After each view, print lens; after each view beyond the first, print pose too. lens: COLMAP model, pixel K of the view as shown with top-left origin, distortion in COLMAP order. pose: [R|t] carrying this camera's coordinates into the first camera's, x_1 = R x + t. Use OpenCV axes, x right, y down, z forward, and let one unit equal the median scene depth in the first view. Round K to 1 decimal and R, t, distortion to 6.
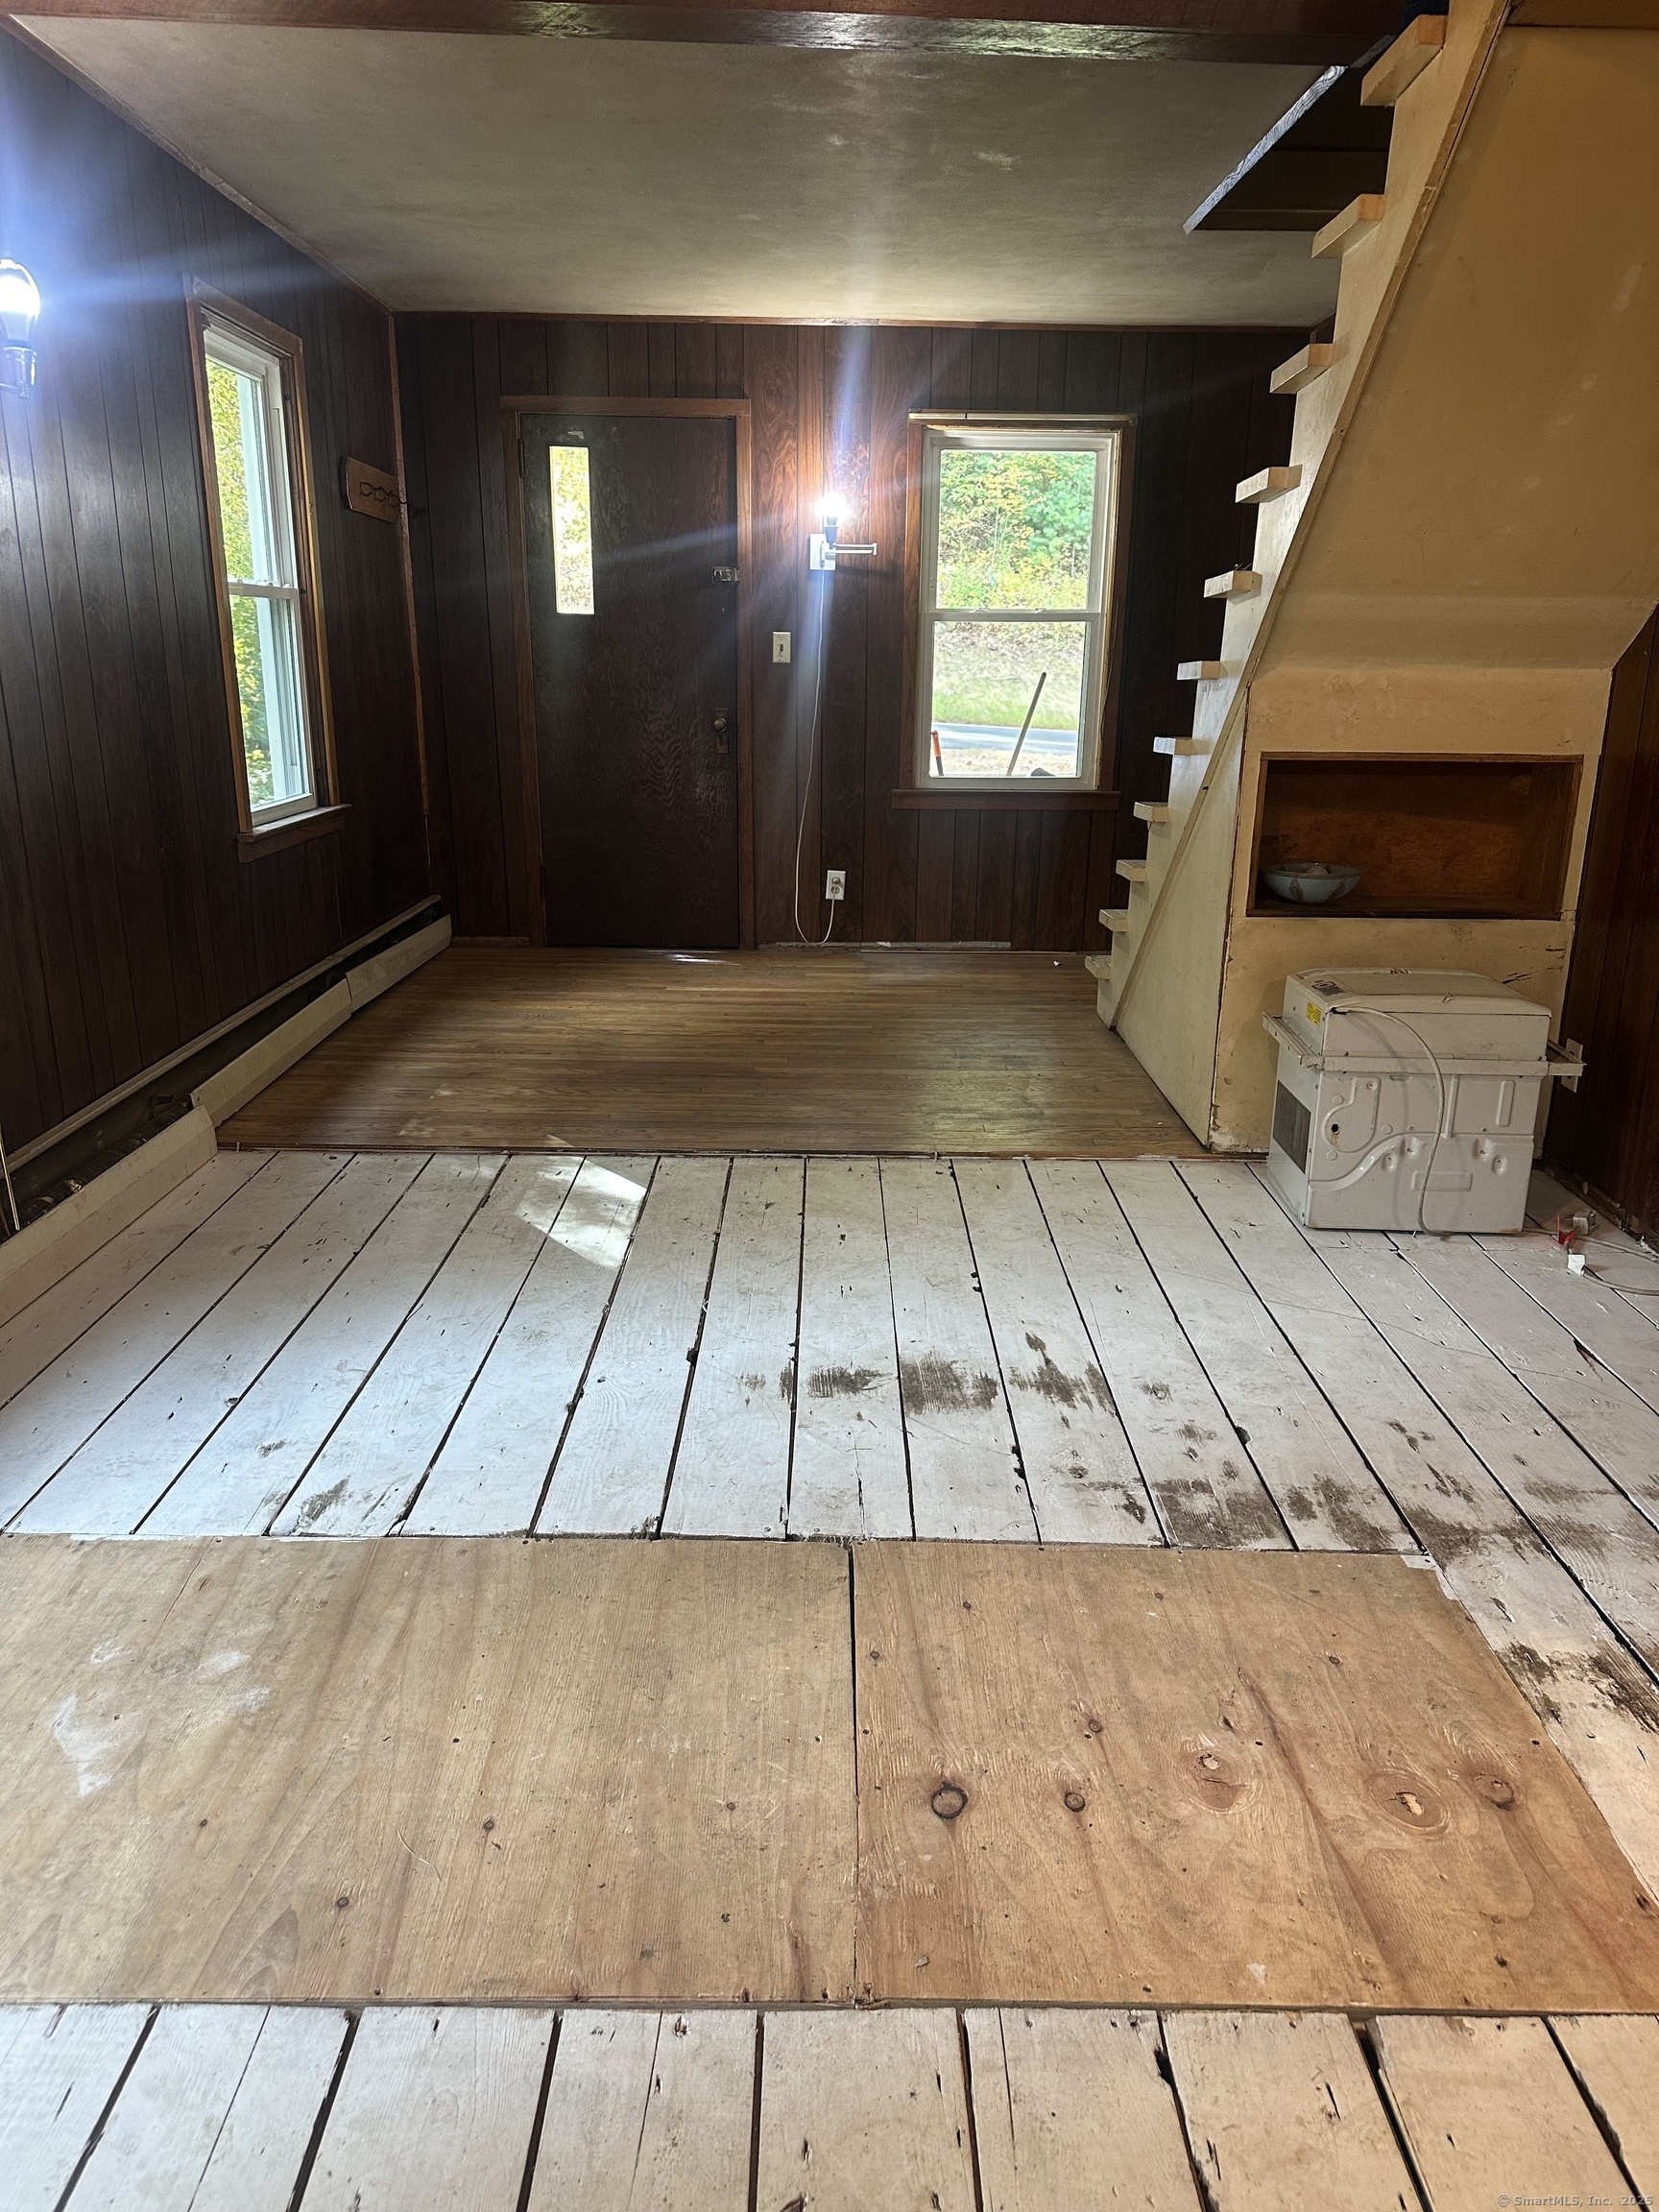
lens RADIAL K [[1546.3, 0, 834.3], [0, 1546.3, 1098.8], [0, 0, 1]] dist [0.030805, -0.045913]
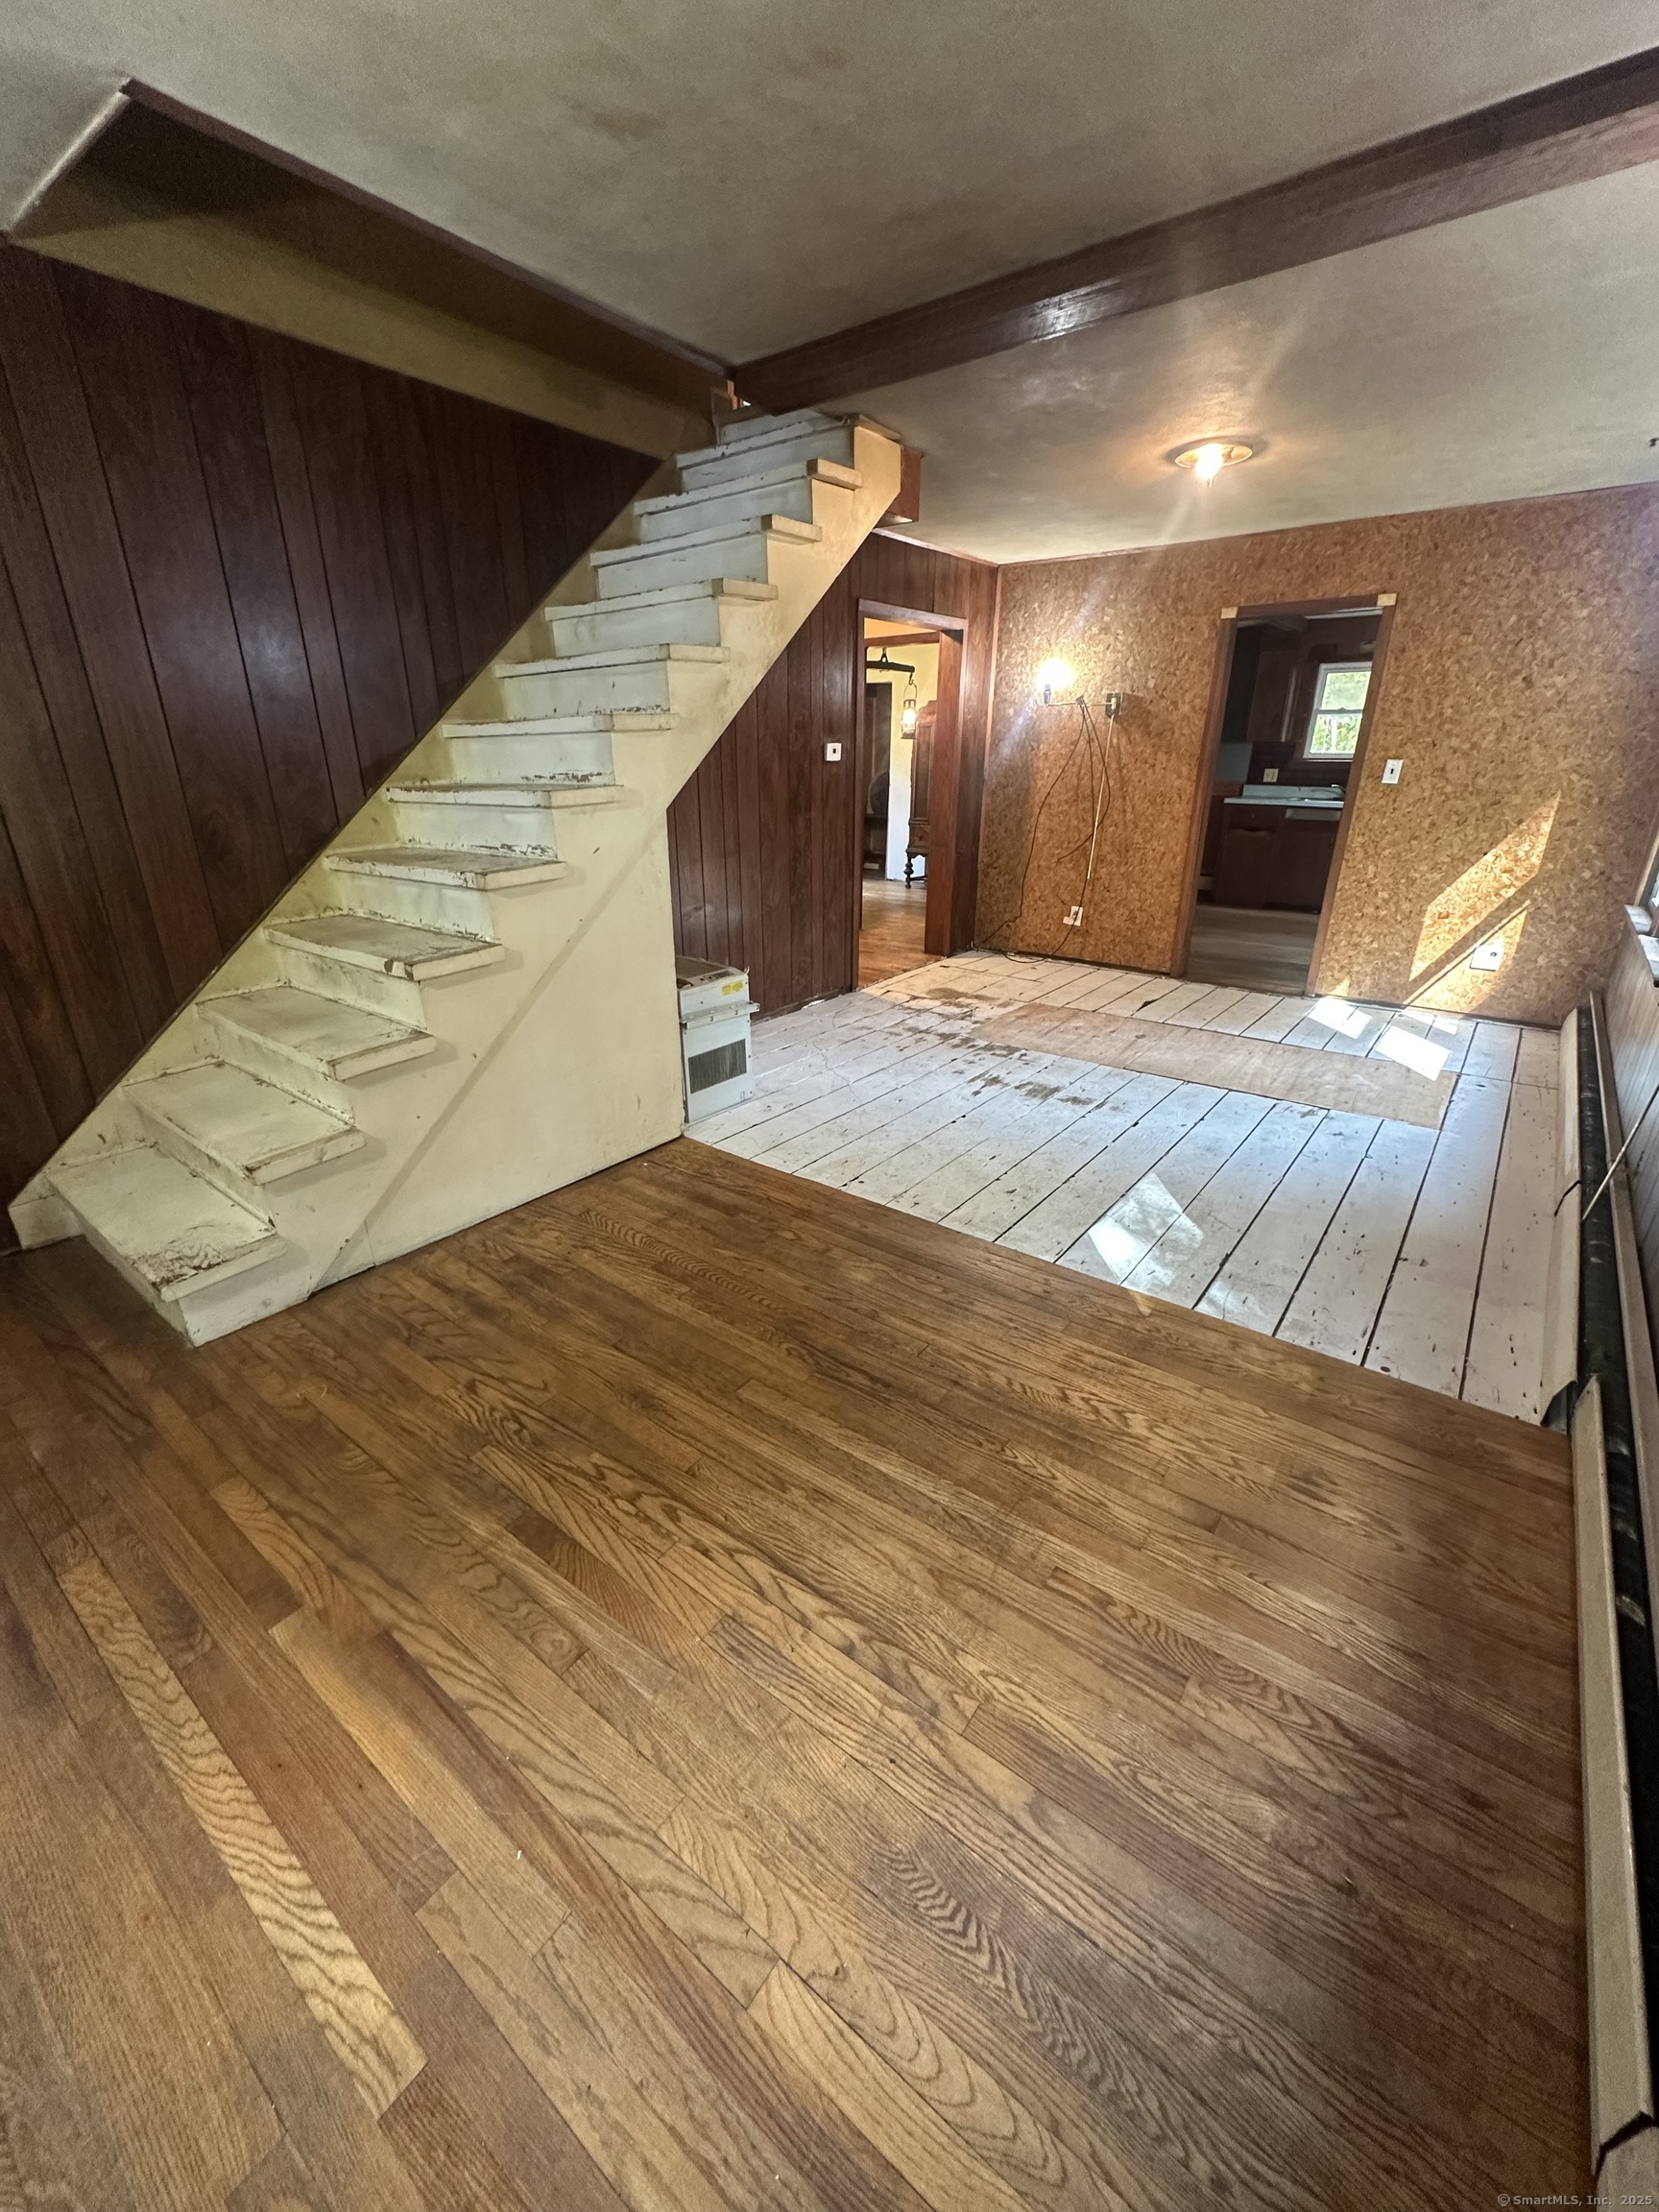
lens RADIAL K [[881.5, 0, 827.9], [0, 881.5, 1106.7], [0, 0, 1]] dist [-0.003227, 0.000278]
pose [[-0.784996, -0.250571, 0.566564, -0.504088], [0.154282, 0.806661, 0.570522, -0.691302], [-0.599982, 0.535268, -0.594568, 2.250506]]
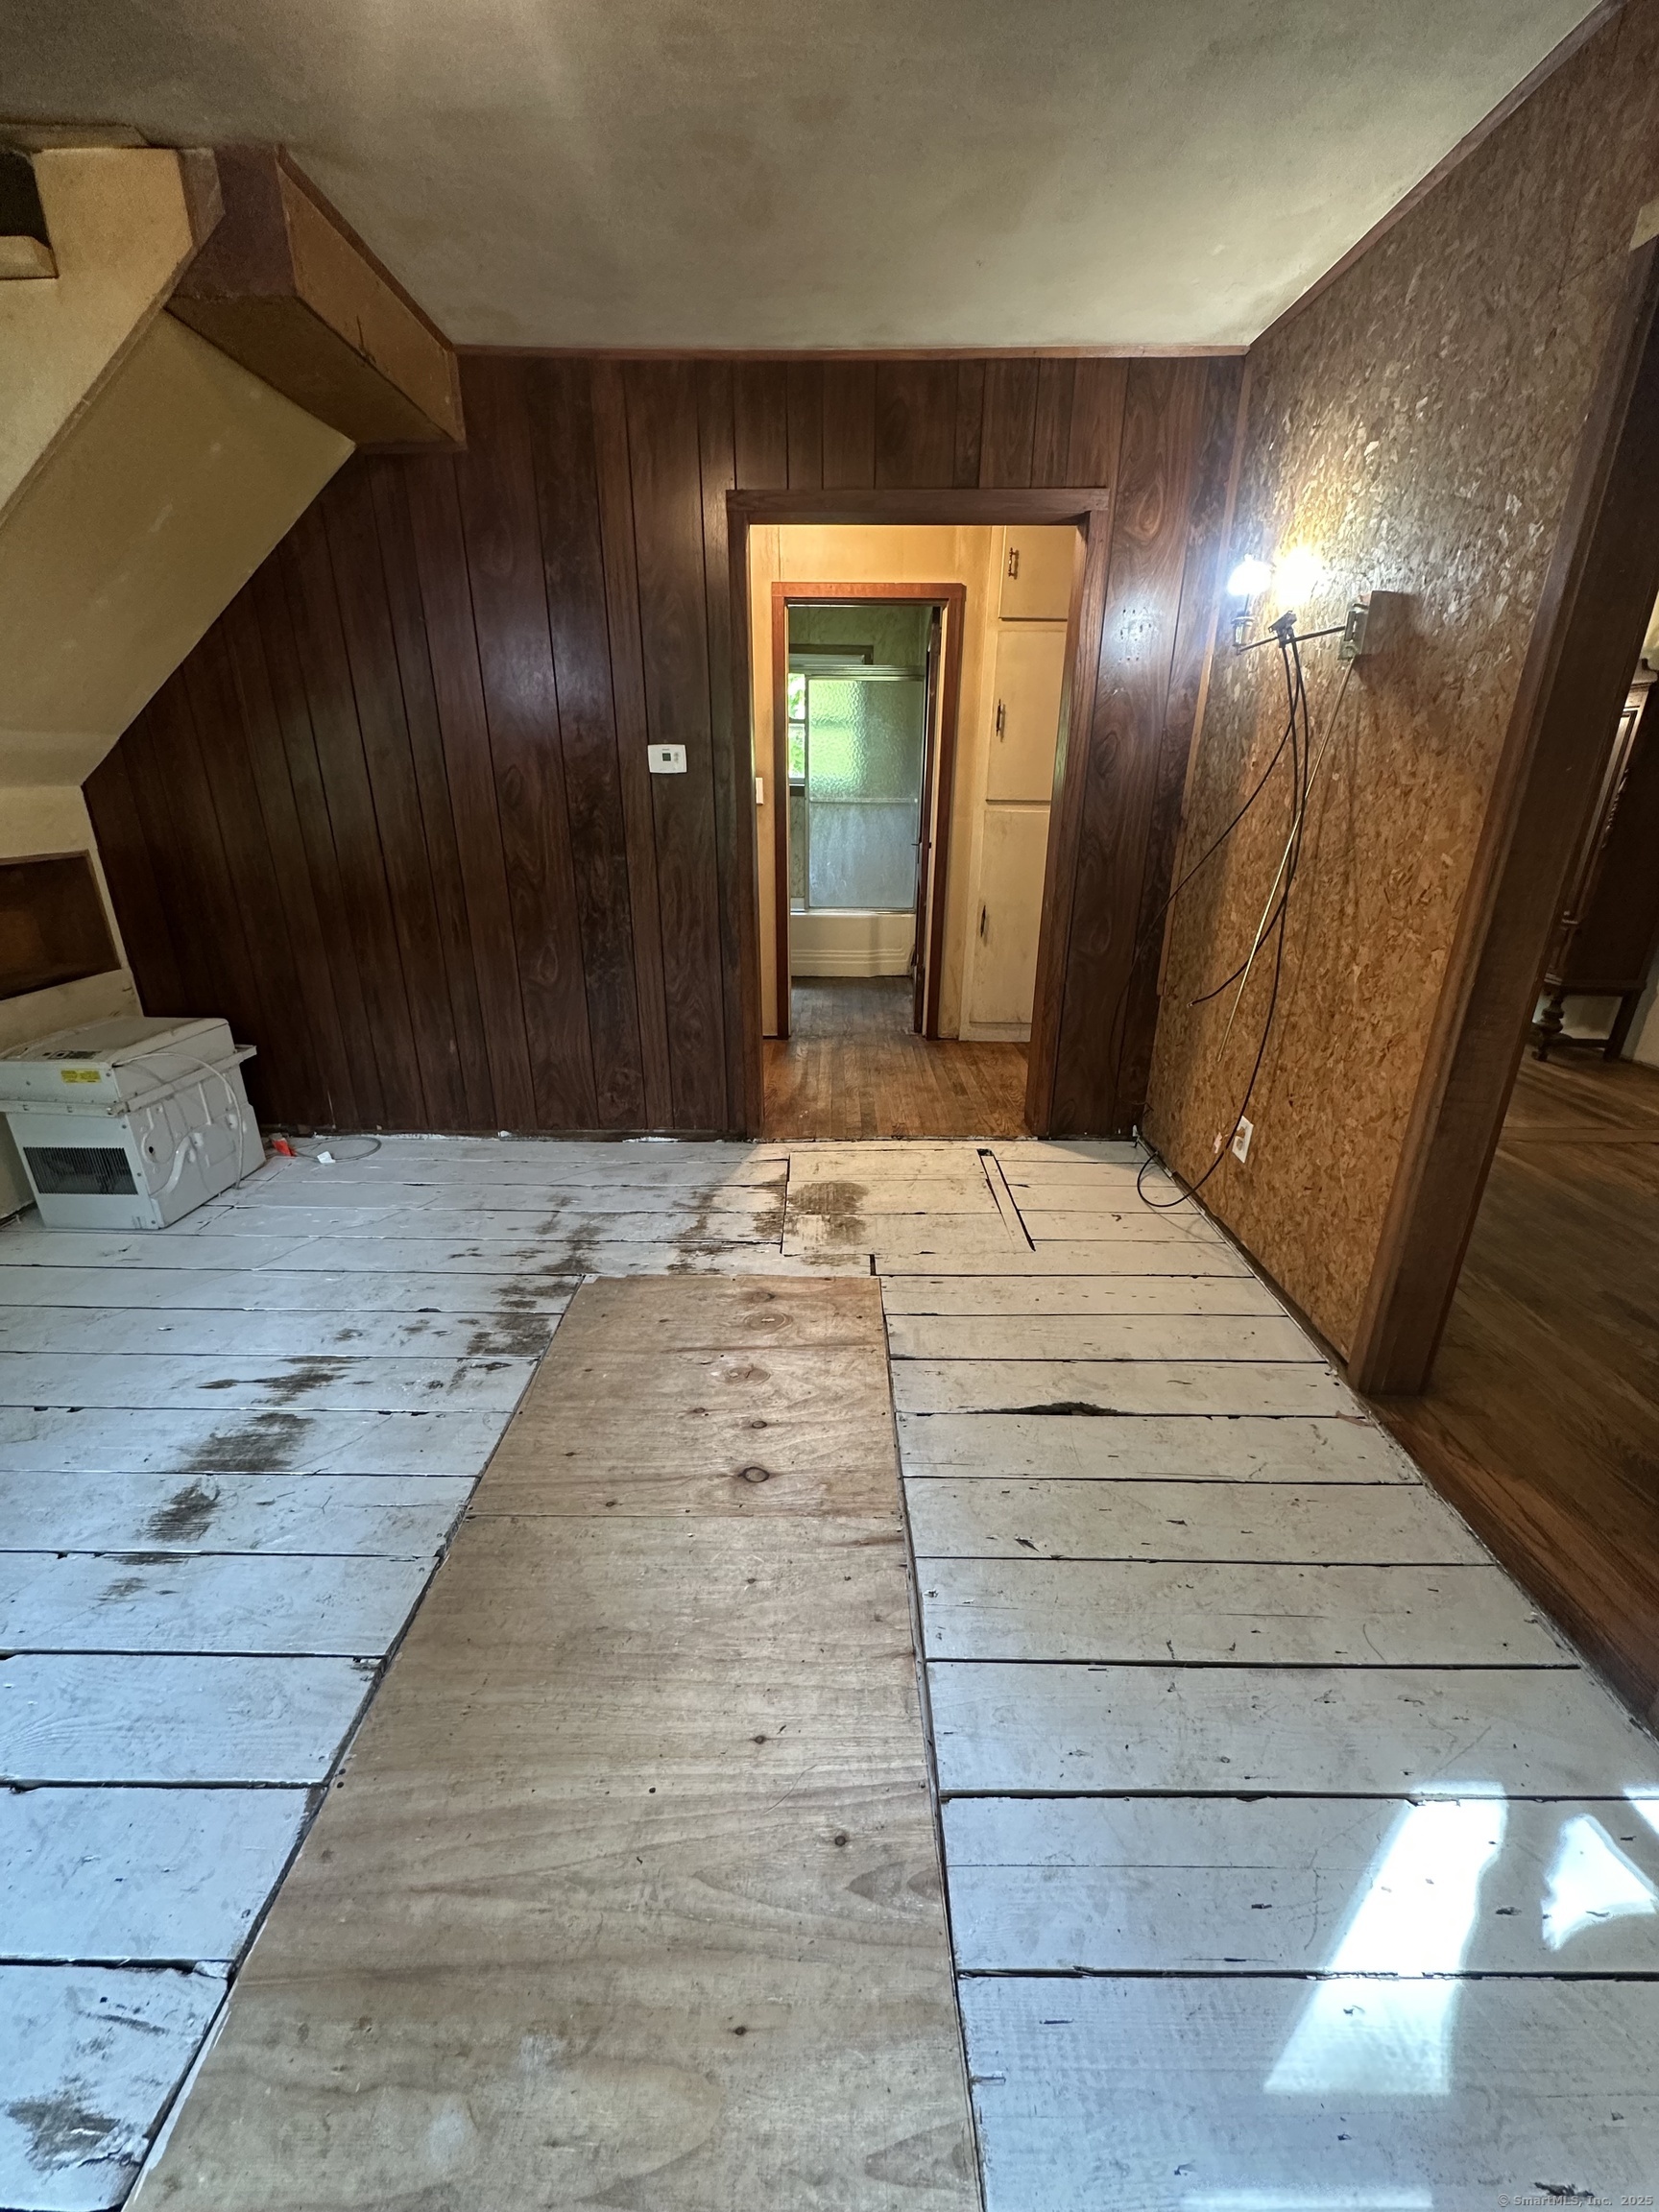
lens RADIAL K [[881.5, 0, 829.7], [0, 881.5, 1102.6], [0, 0, 1]] dist [-0.003227, 0.000278]
pose [[0.012141, -0.365549, 0.930713, -0.489302], [0.271978, 0.896896, 0.348719, -0.170198], [-0.962227, 0.248899, 0.110311, 0.505216]]
